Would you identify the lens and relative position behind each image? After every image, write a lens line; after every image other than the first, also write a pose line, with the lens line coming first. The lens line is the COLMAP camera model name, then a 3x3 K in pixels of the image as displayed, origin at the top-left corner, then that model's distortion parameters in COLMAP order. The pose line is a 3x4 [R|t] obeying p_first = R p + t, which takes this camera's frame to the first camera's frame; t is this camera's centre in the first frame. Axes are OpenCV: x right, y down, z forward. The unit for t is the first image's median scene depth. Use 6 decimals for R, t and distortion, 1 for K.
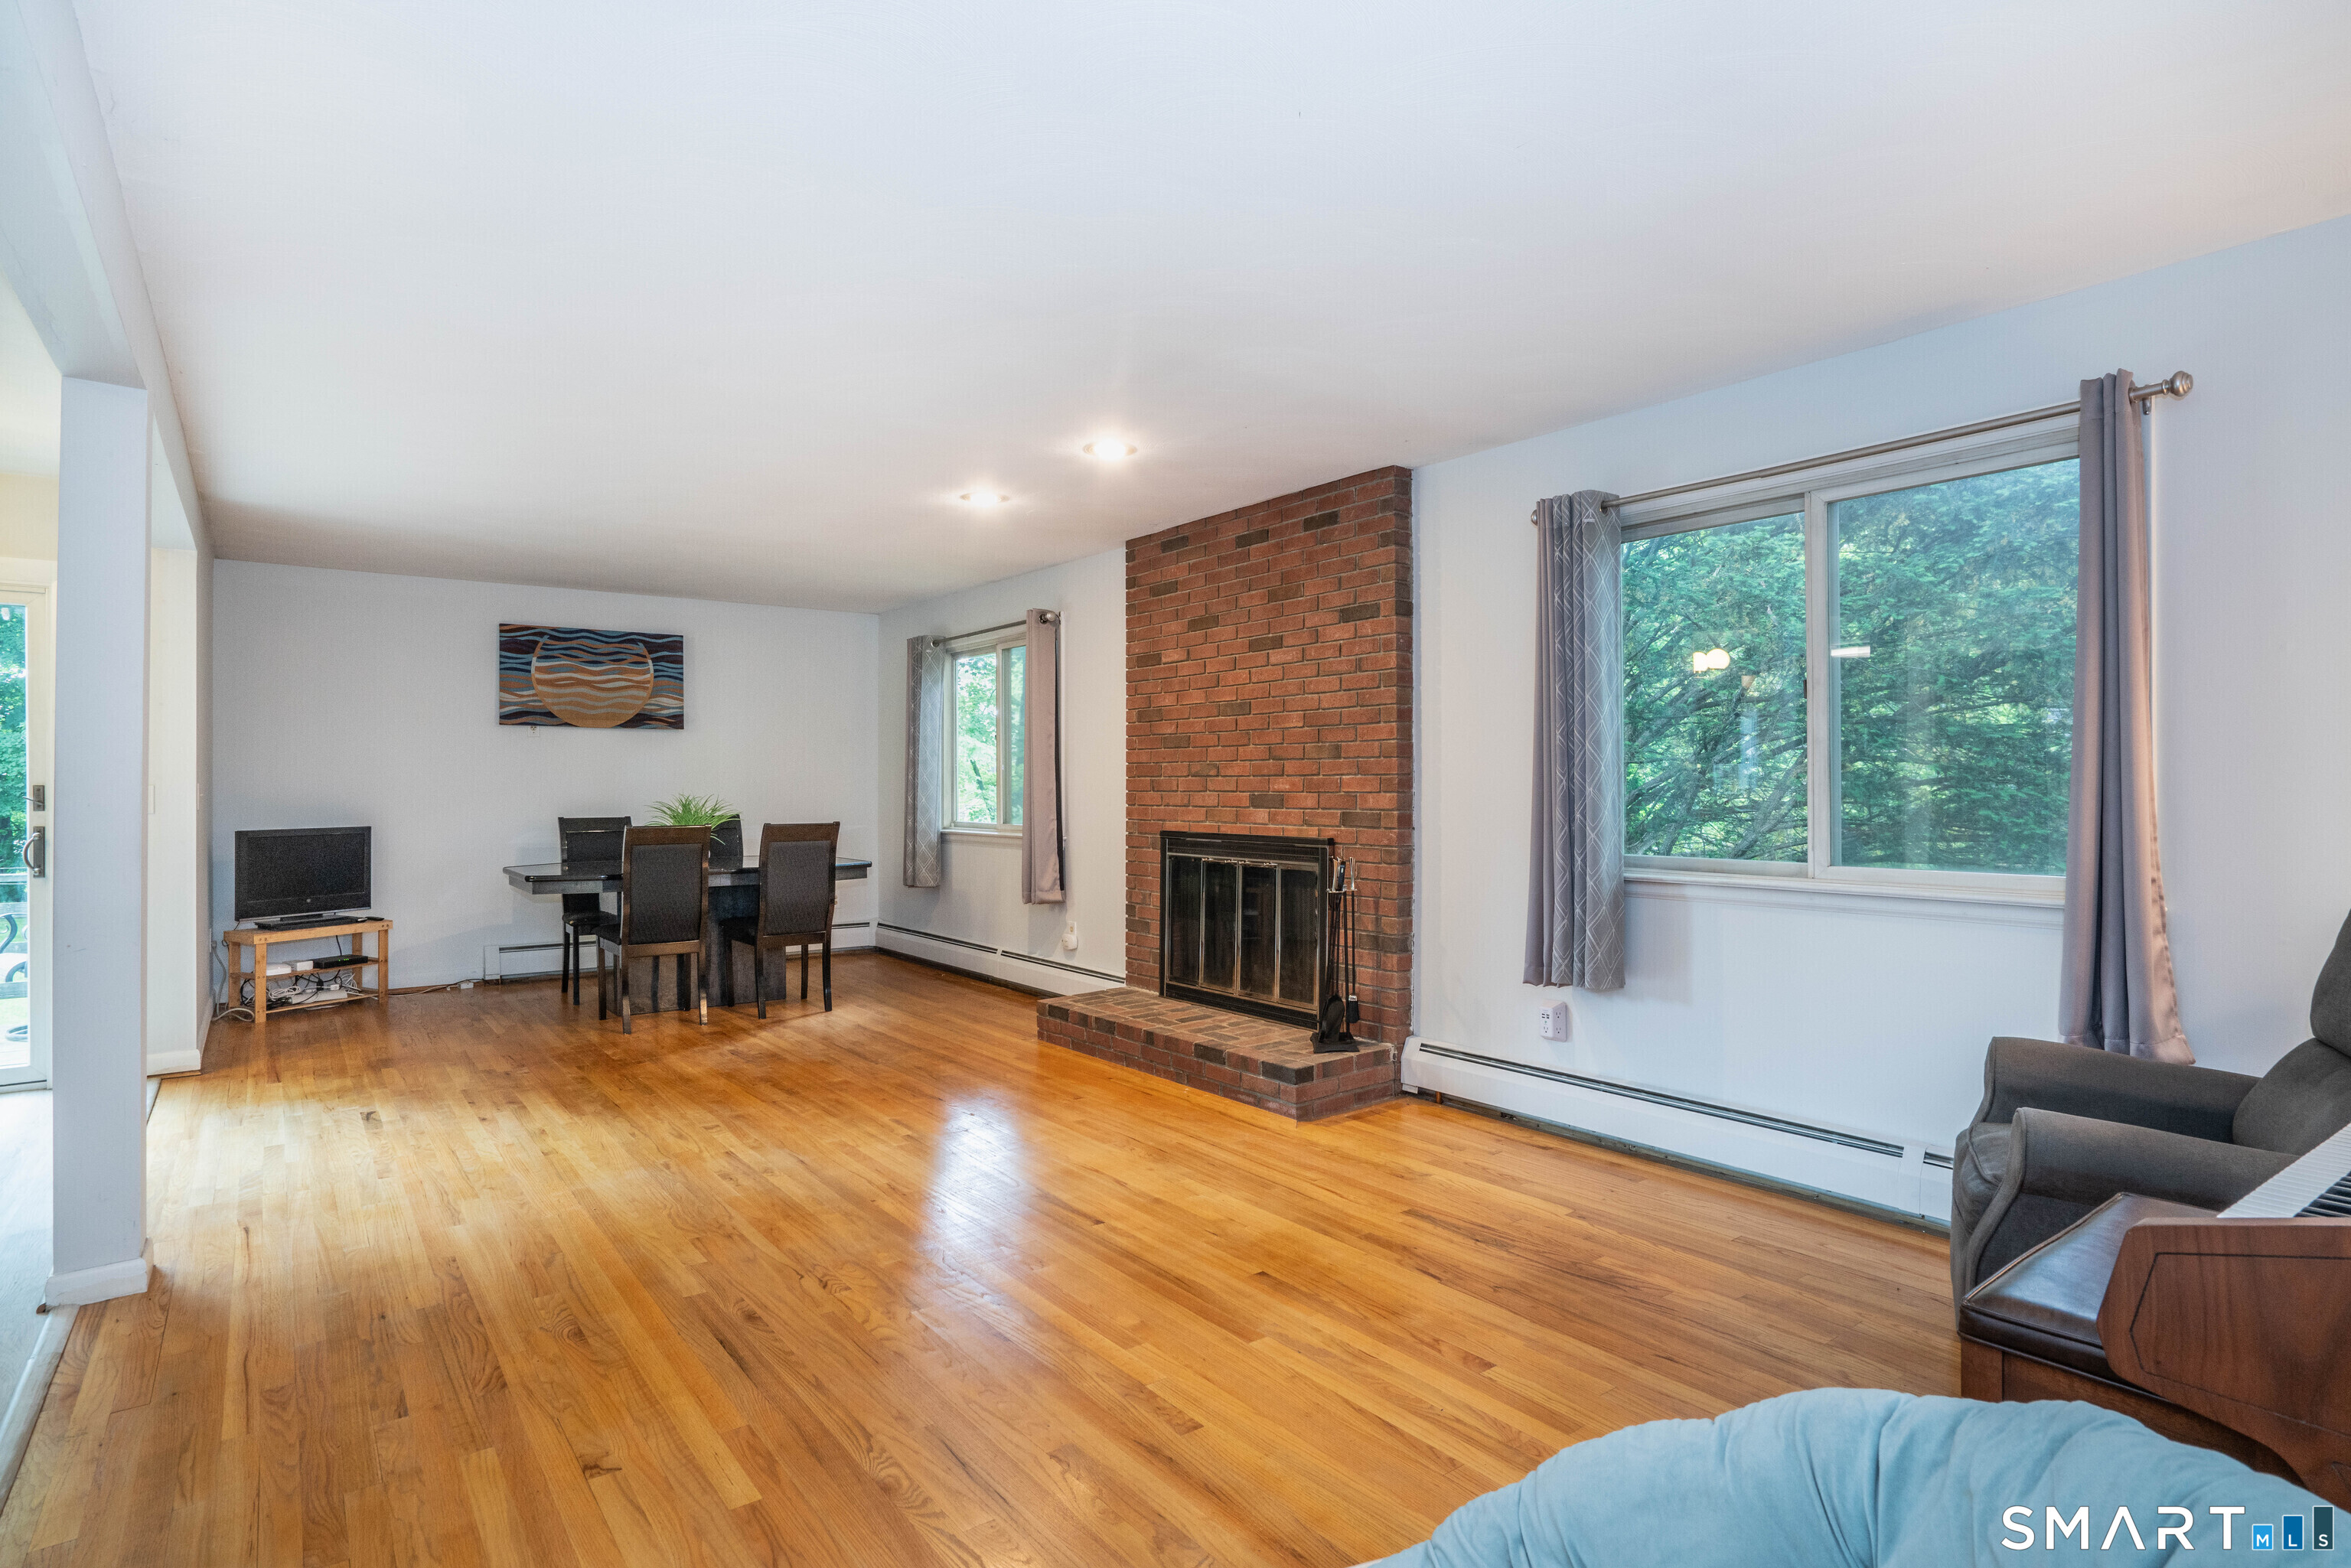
lens RADIAL K [[1244.6, 0, 1172.7], [0, 1244.6, 779.4], [0, 0, 1]] dist [-0.033733, -0.001095]
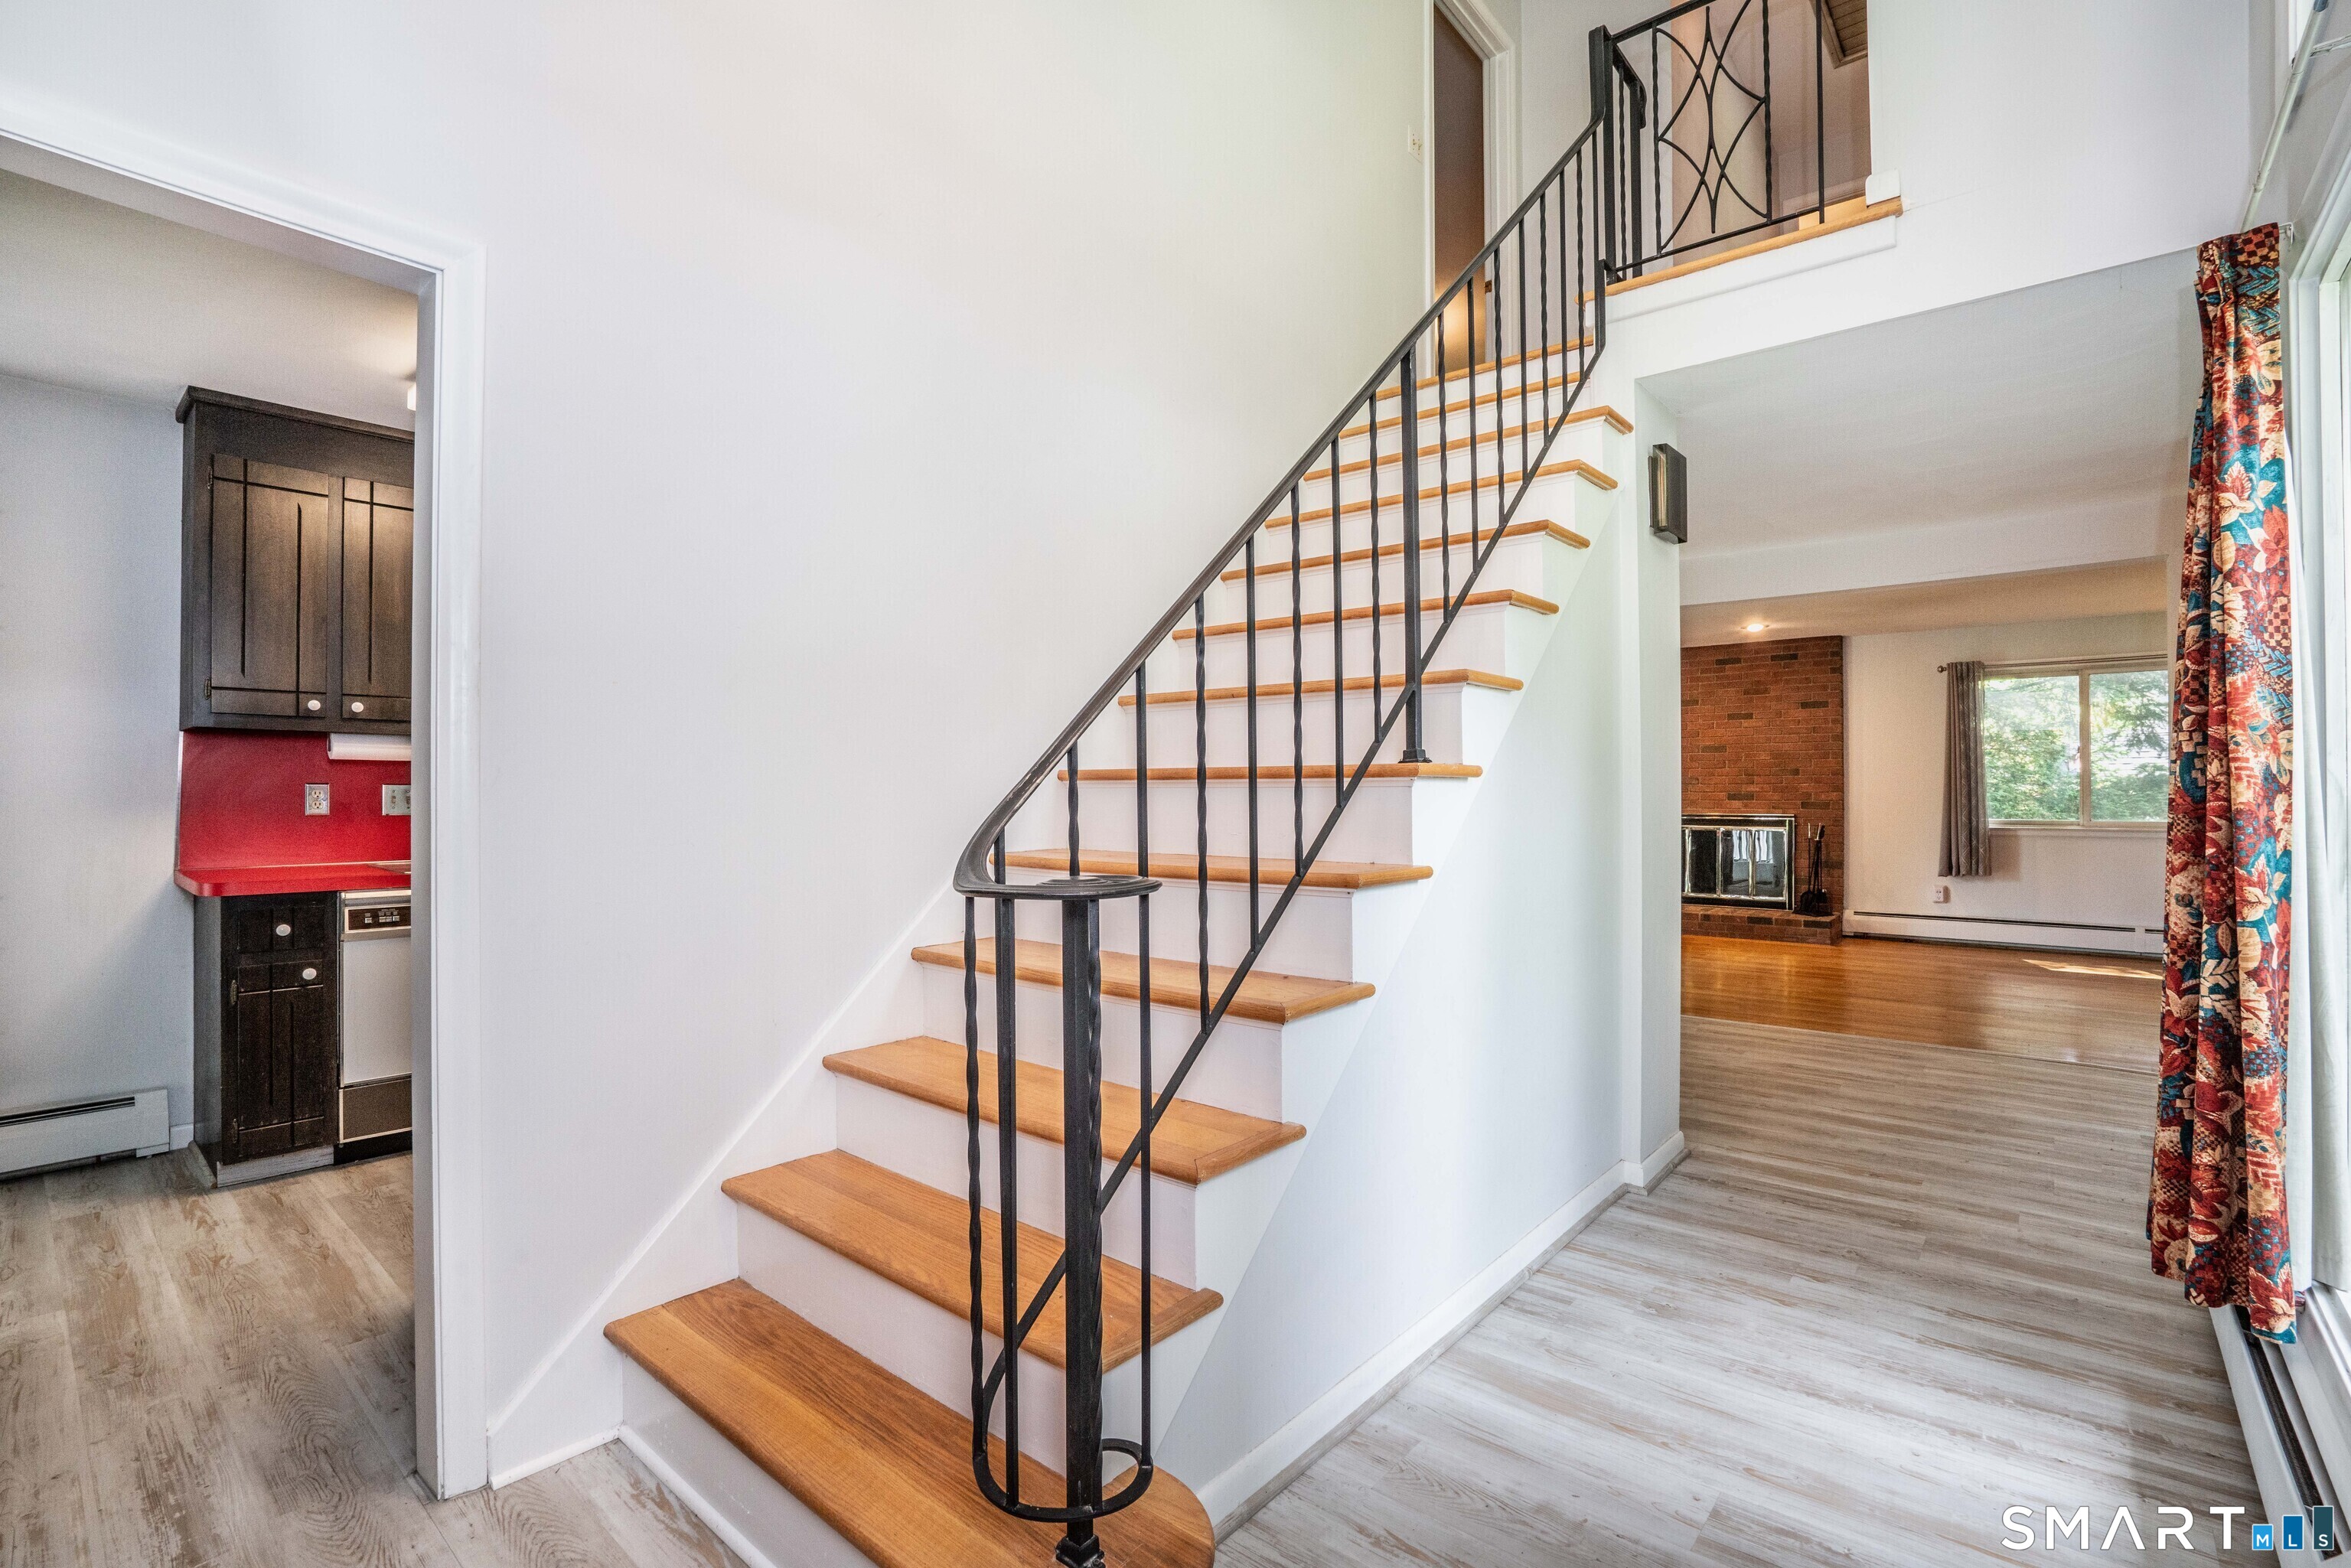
lens RADIAL K [[1069.9, 0, 1176.4], [0, 1069.9, 781.1], [0, 0, 1]] dist [-0.055040, 0.011537]
pose [[0.977612, 0.003408, 0.210387, -1.228715], [-0.002717, 0.999990, -0.003575, 0.001335], [-0.210397, 0.002924, 0.977612, -0.466432]]
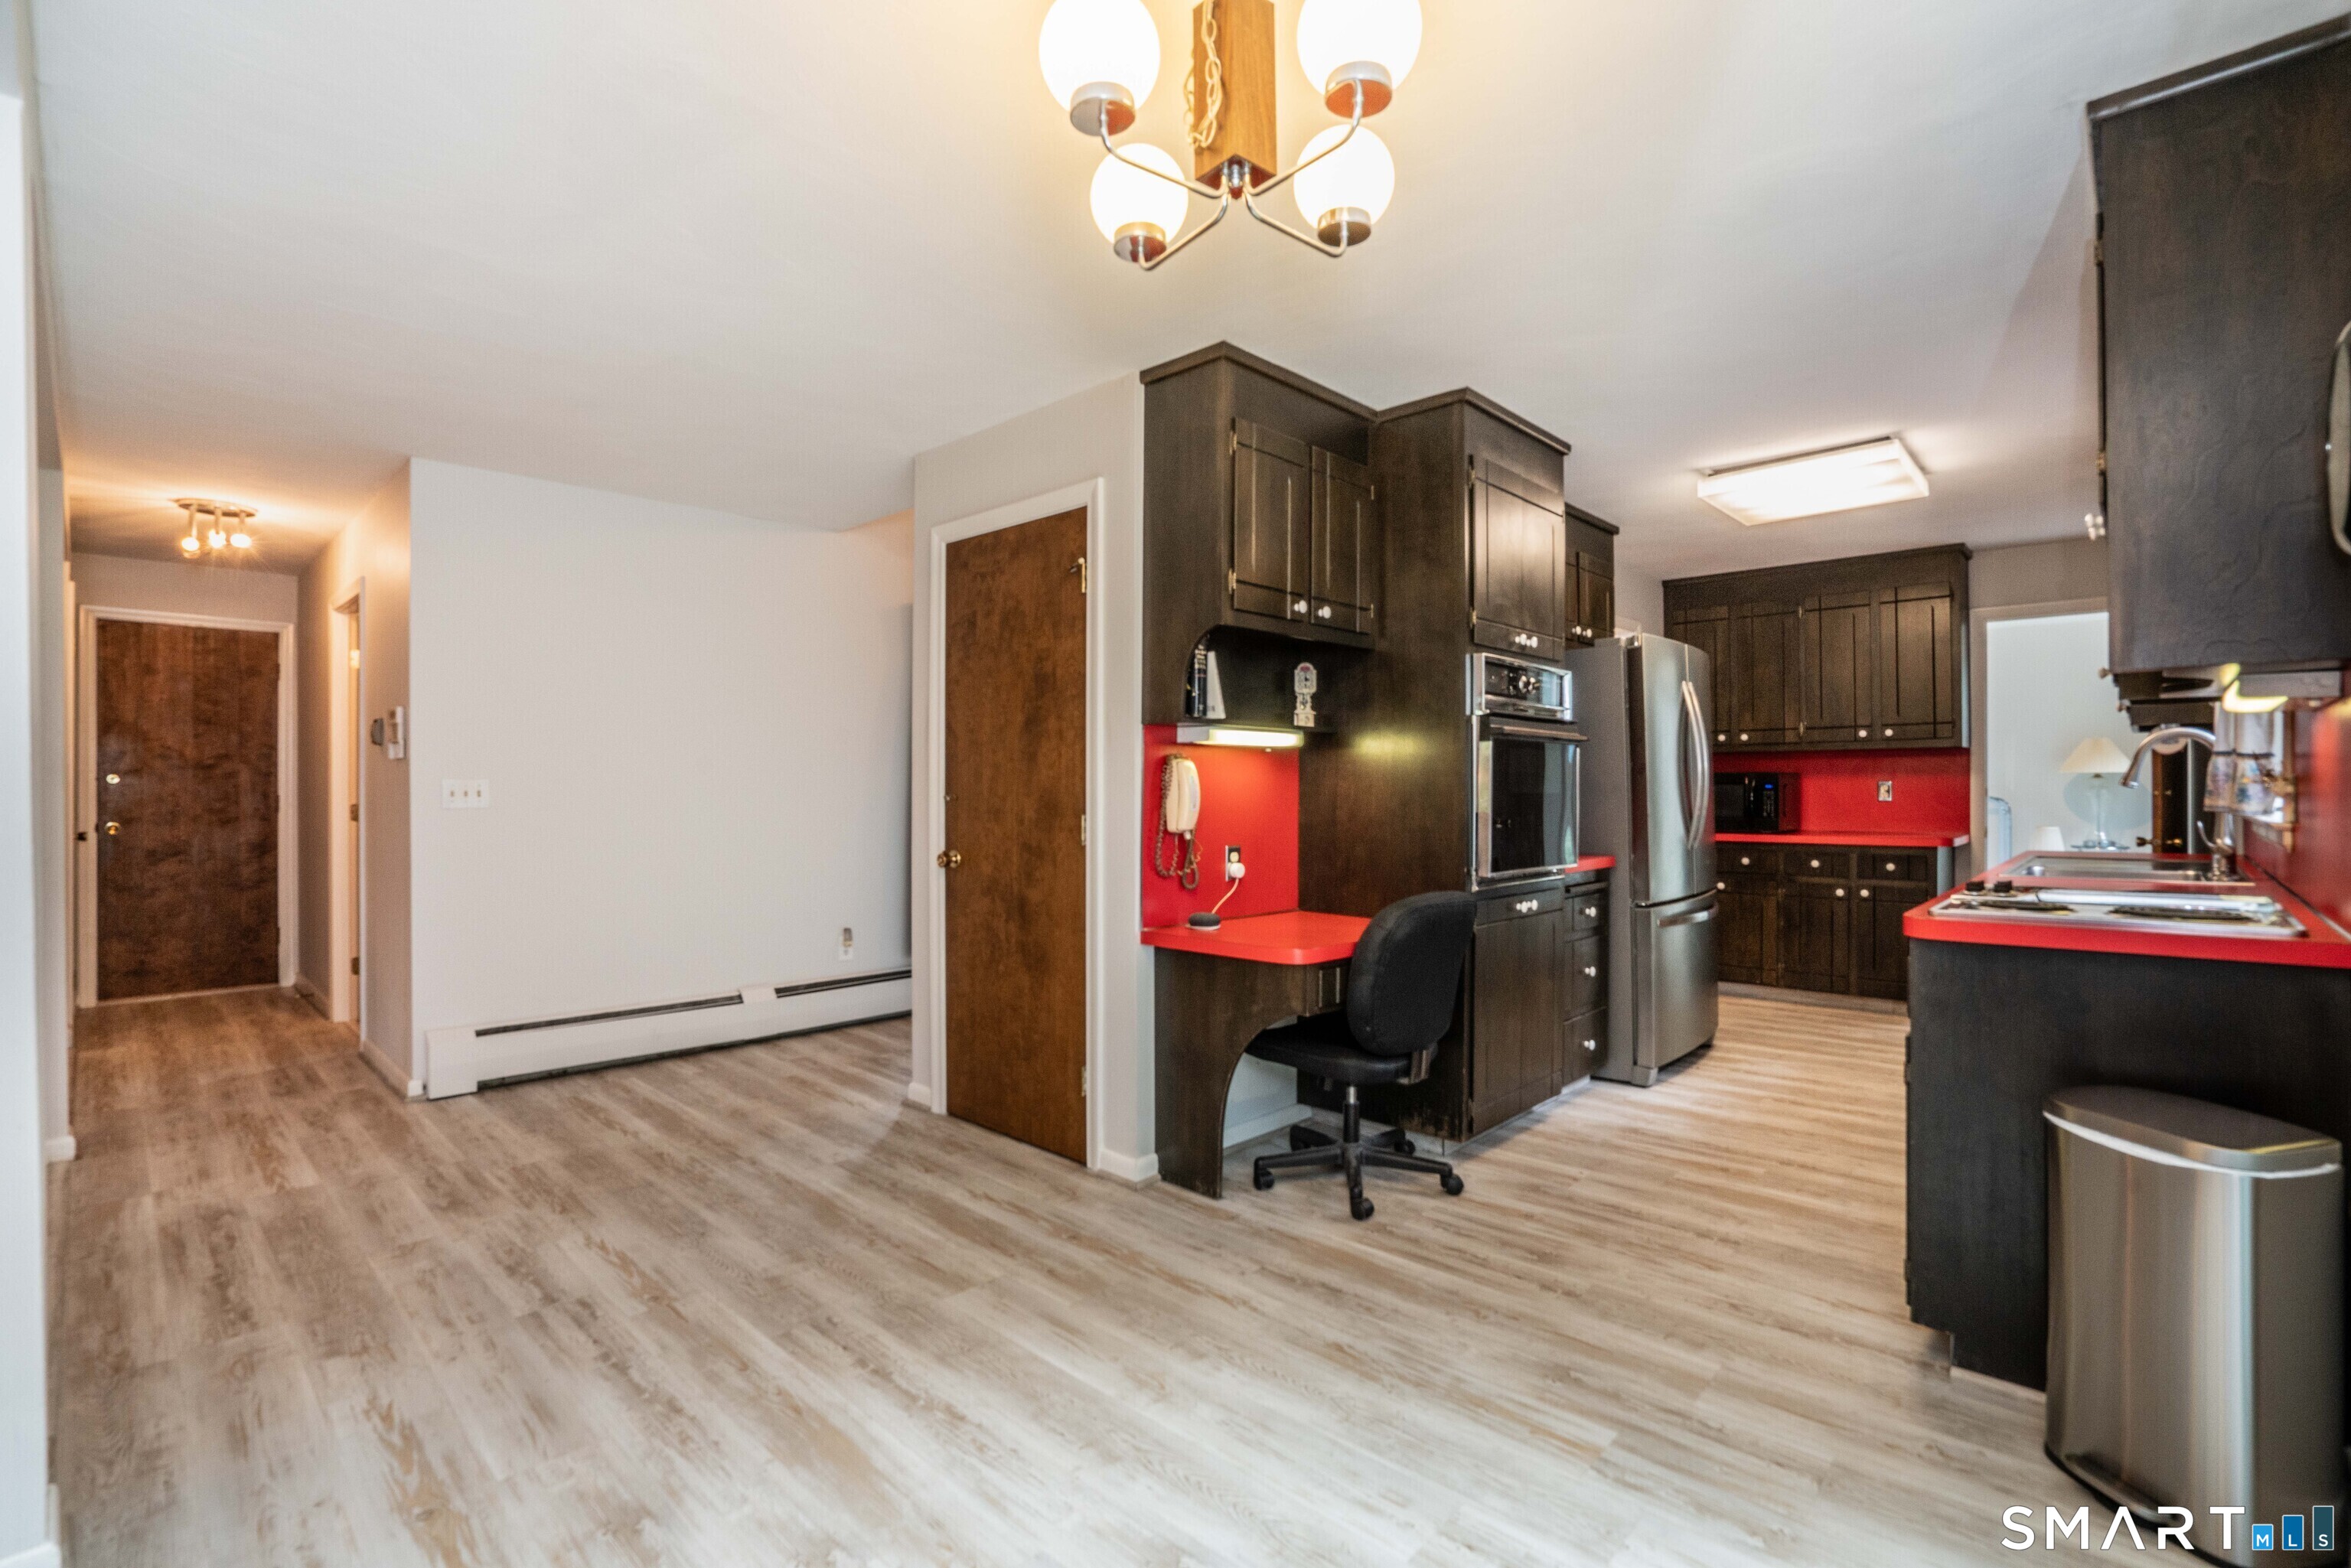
lens RADIAL K [[1069.9, 0, 1170.2], [0, 1069.9, 792.3], [0, 0, 1]] dist [-0.055040, 0.011537]
pose [[-0.988170, 0.001327, -0.153354, -0.829145], [0.001428, 0.999999, -0.000549, 0.010589], [0.153353, -0.000761, -0.988171, 0.950169]]
